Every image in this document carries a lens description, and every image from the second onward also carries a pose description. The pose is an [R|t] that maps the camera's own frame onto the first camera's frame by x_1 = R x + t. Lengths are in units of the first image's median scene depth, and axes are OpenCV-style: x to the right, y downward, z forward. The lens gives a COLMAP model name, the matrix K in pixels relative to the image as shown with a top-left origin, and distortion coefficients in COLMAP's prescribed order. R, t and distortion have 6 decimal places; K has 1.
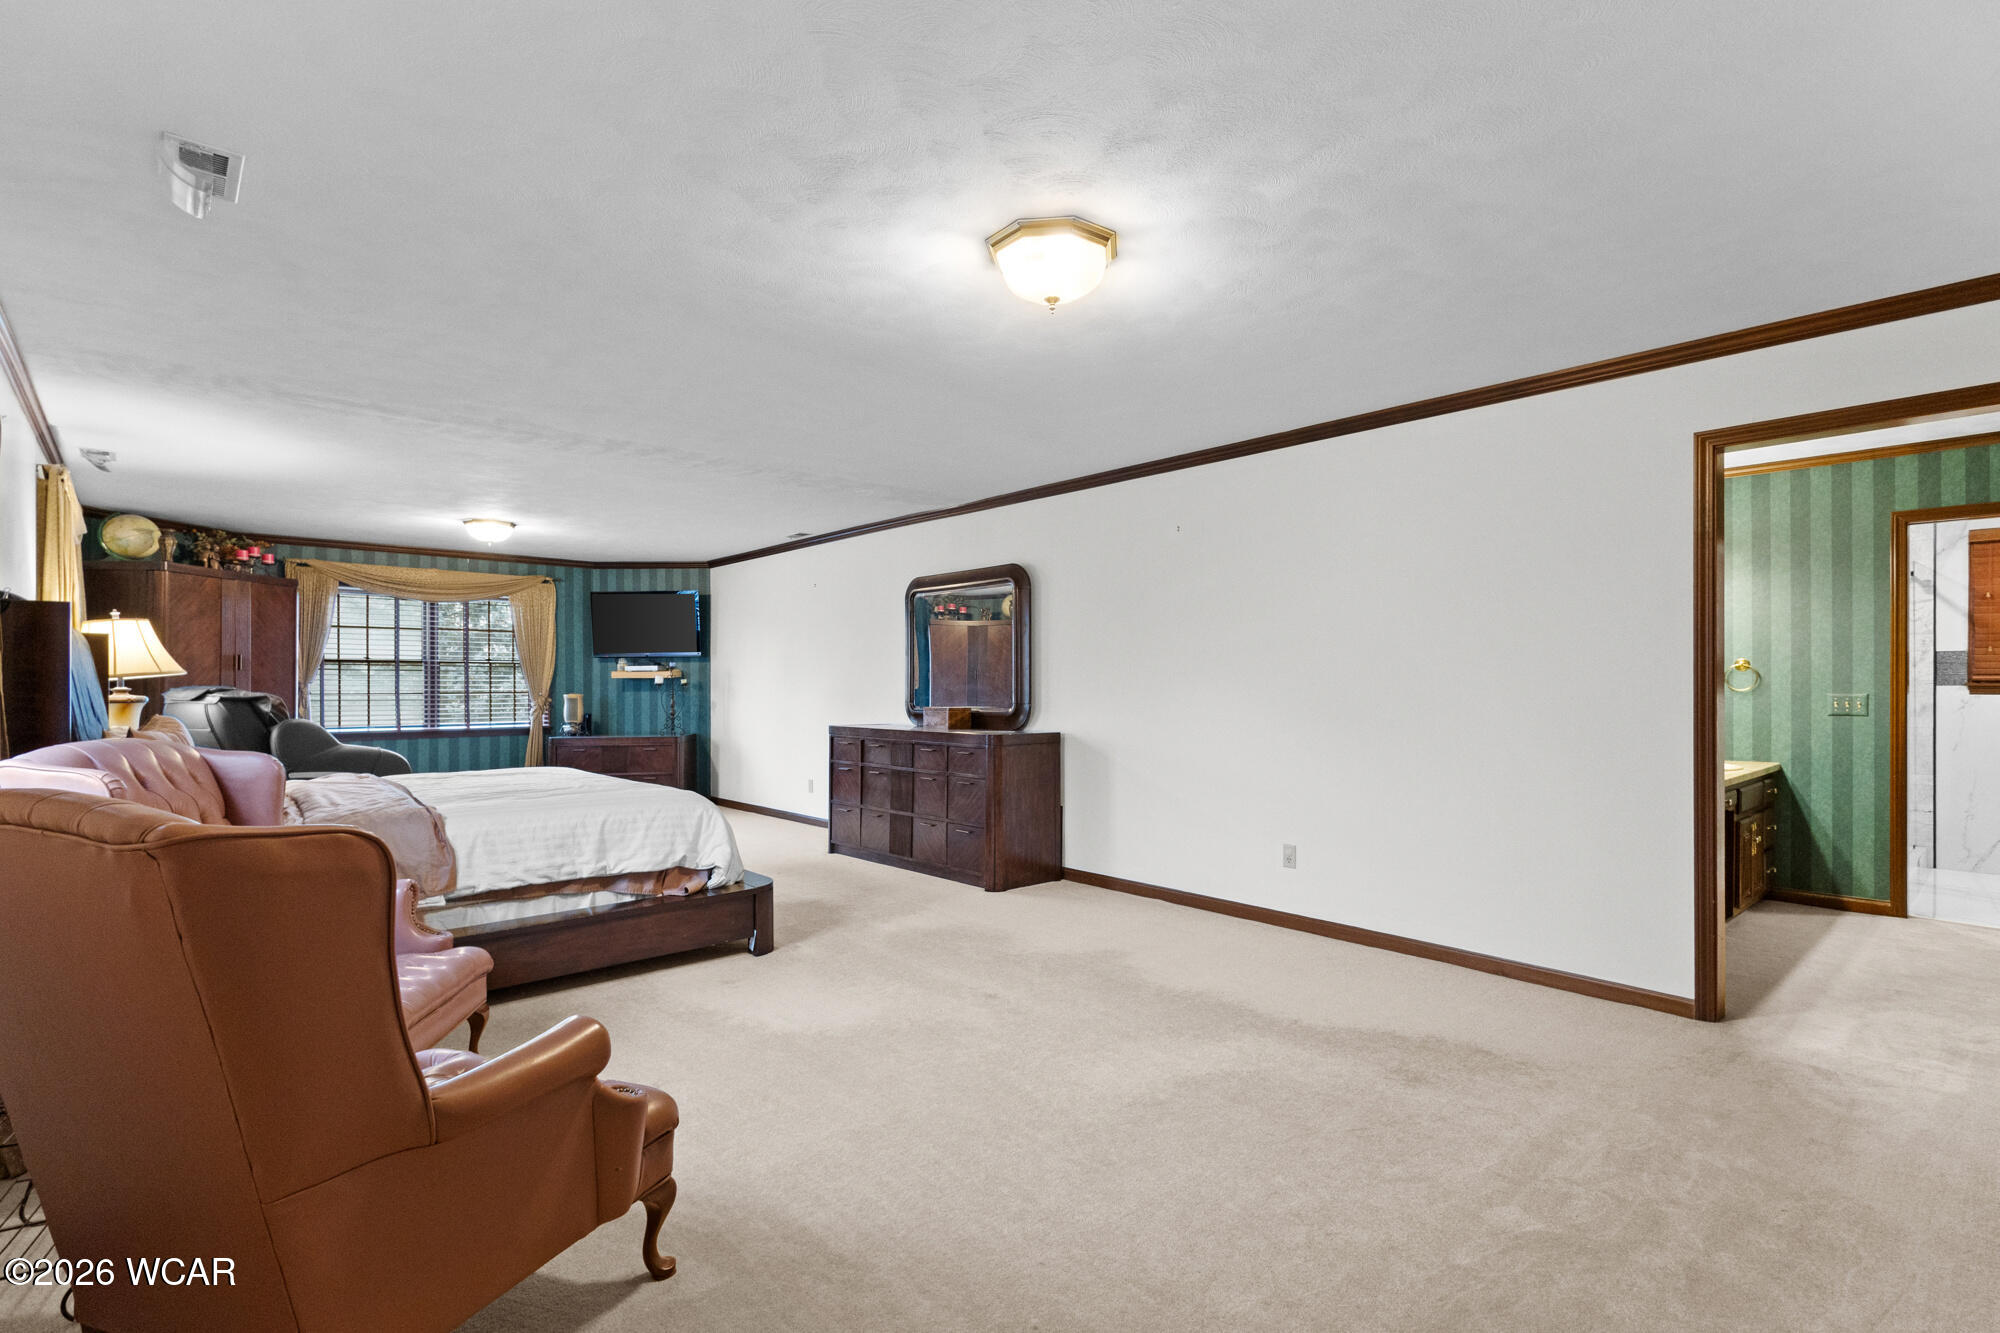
lens RADIAL K [[930.4, 0, 996.1], [0, 930.4, 674.6], [0, 0, 1]] dist [0.006223, -0.000005]
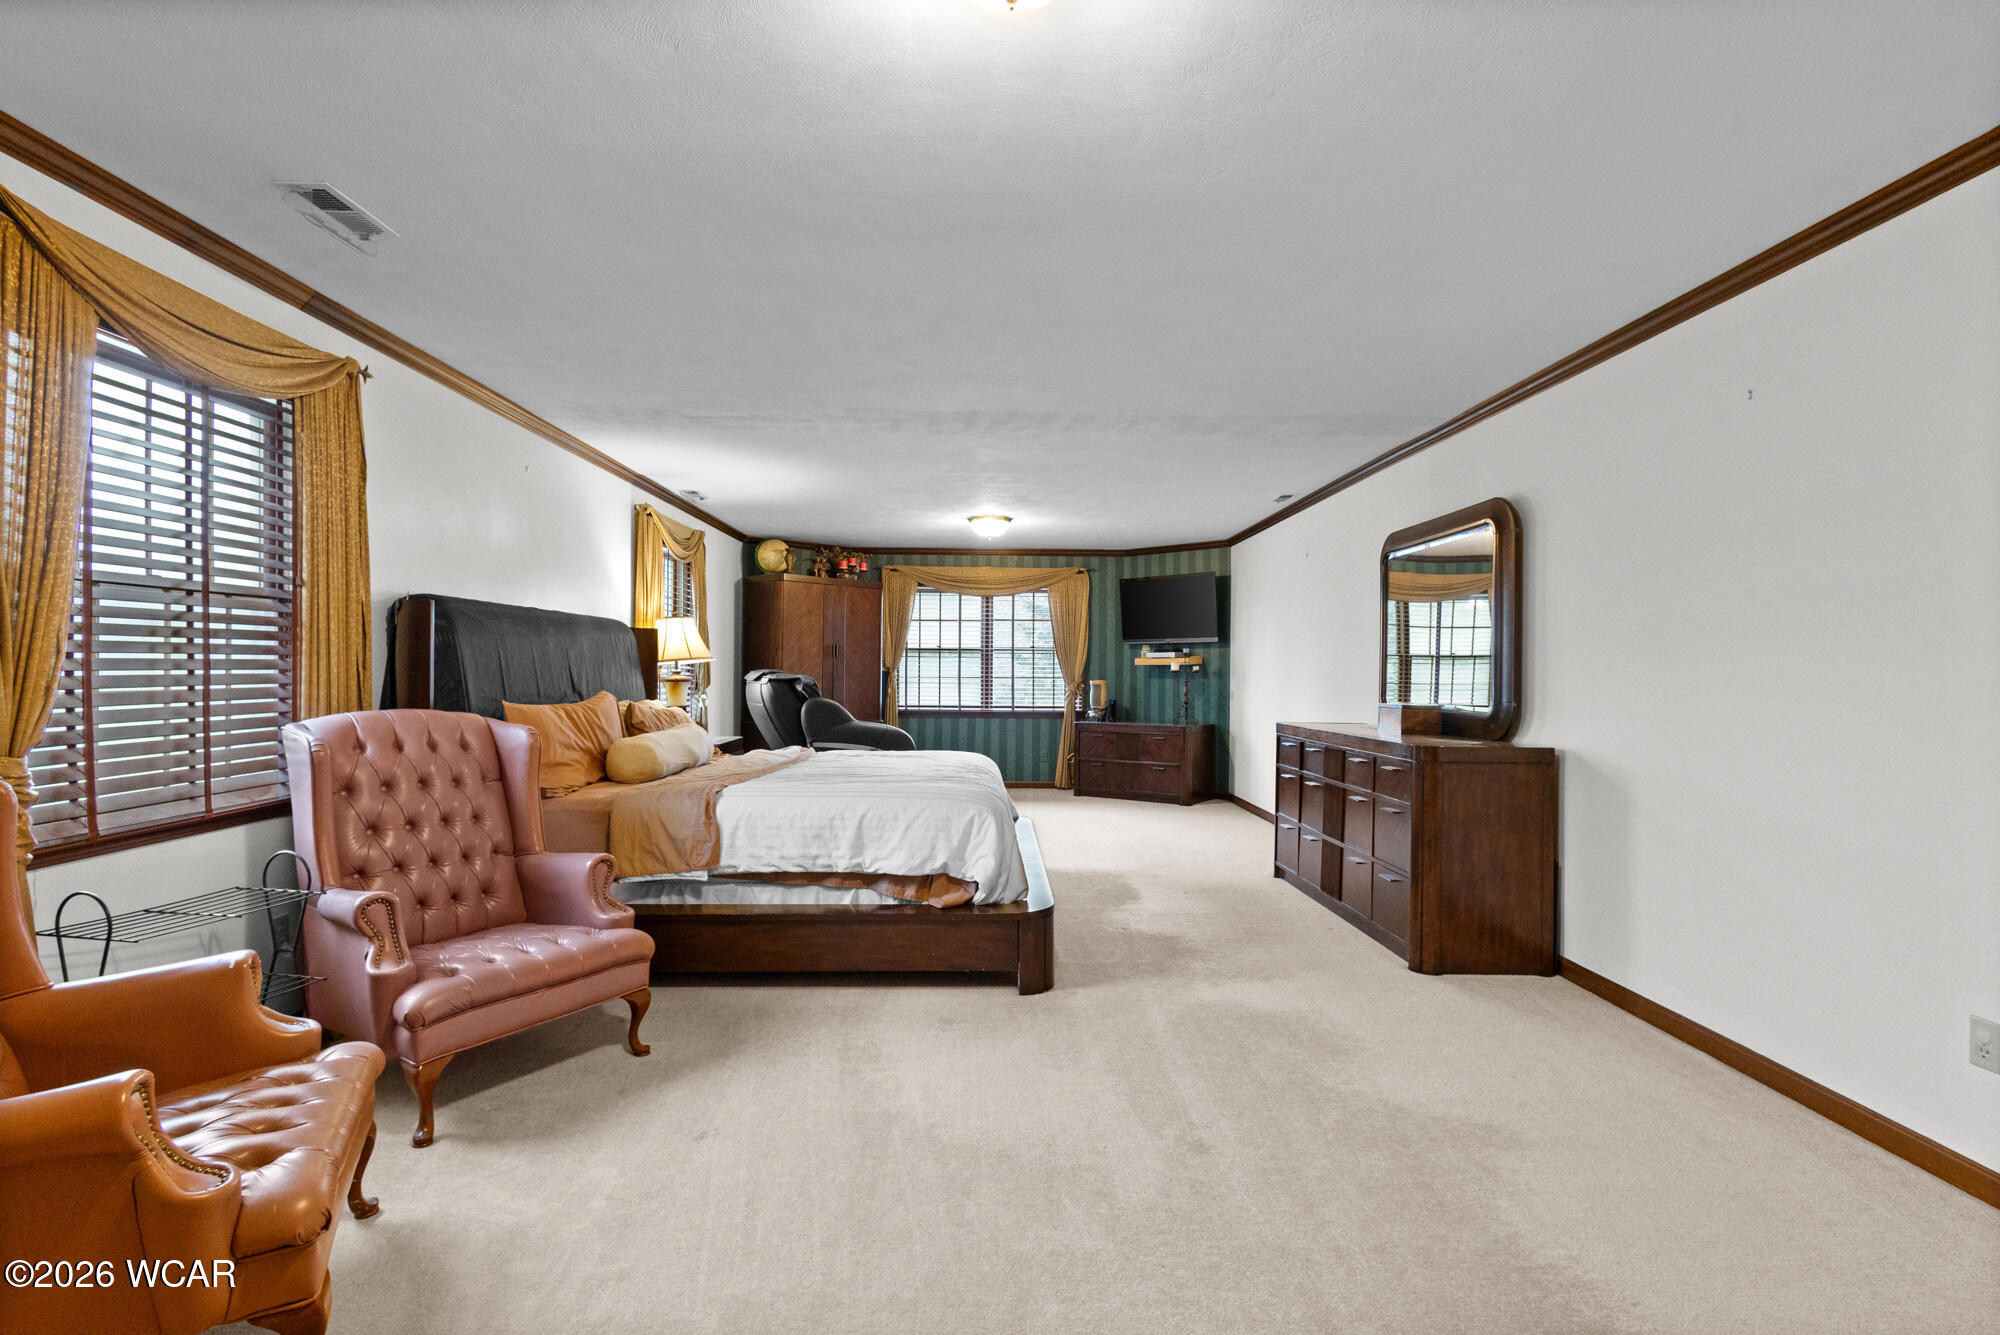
lens RADIAL K [[916.4, 0, 999.0], [0, 916.4, 674.4], [0, 0, 1]] dist [0.008476, 0.000023]
pose [[0.760650, 0.009915, -0.649086, 0.188556], [-0.001597, 0.999909, 0.013403, 0.001826], [0.649160, -0.009159, 0.760597, 0.258930]]
